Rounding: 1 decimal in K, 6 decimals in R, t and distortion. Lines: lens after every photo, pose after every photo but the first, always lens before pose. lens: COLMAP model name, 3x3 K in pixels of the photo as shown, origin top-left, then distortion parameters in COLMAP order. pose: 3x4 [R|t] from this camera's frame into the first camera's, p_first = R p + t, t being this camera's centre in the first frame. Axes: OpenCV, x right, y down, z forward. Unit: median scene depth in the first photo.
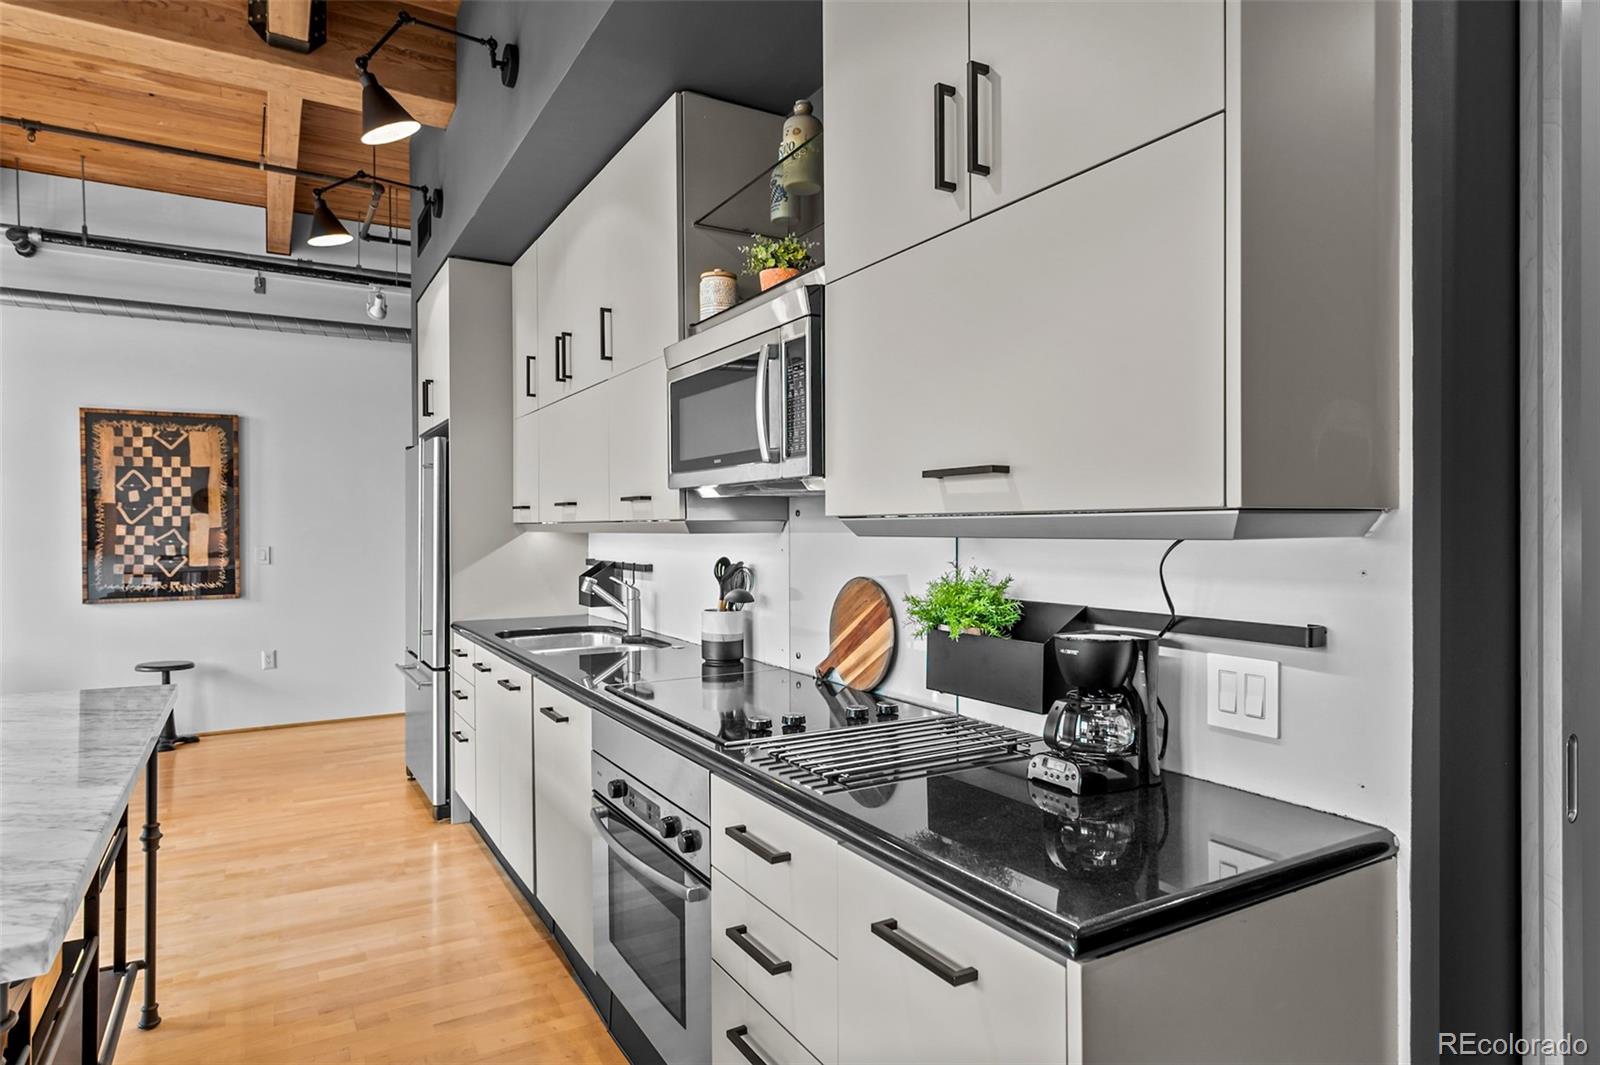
lens RADIAL K [[903.4, 0, 794.6], [0, 903.4, 533.3], [0, 0, 1]] dist [0.002626, 0.000868]
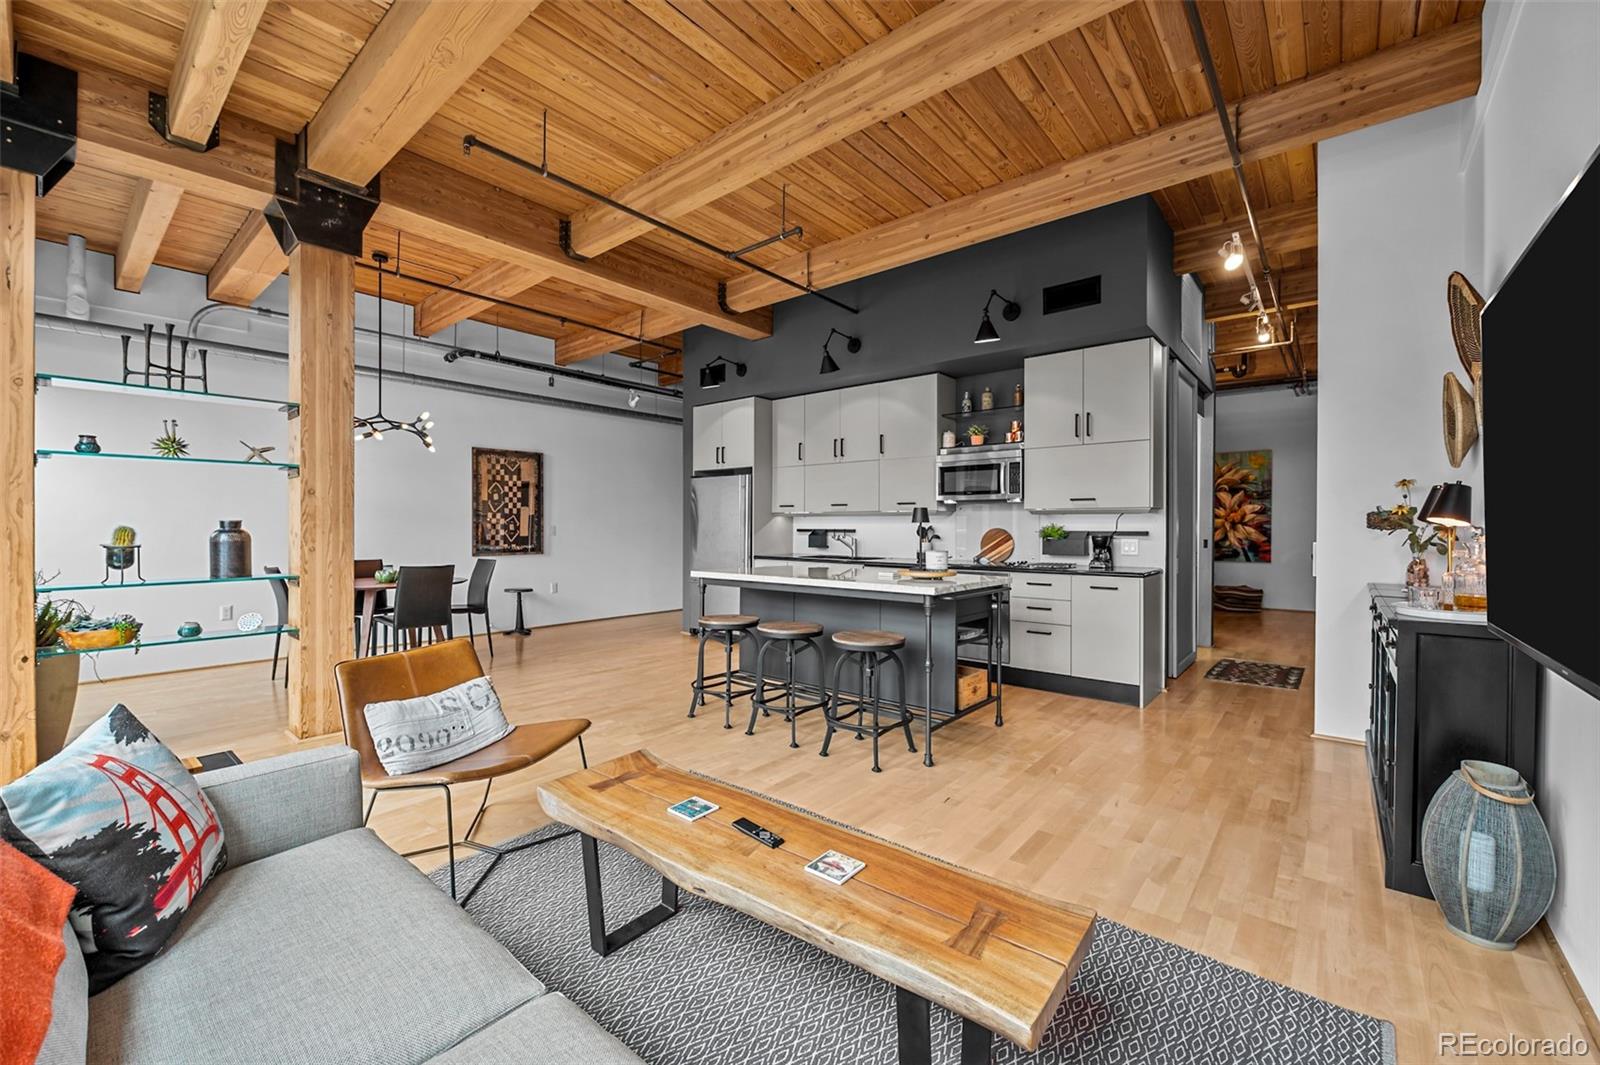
lens RADIAL K [[648.6, 0, 803.2], [0, 648.6, 529.1], [0, 0, 1]] dist [-0.000342, -0.000011]
pose [[0.939329, 0.002421, 0.343009, -0.597497], [-0.002187, 0.999997, -0.001070, 0.023465], [-0.343011, 0.000255, 0.939331, -0.422971]]
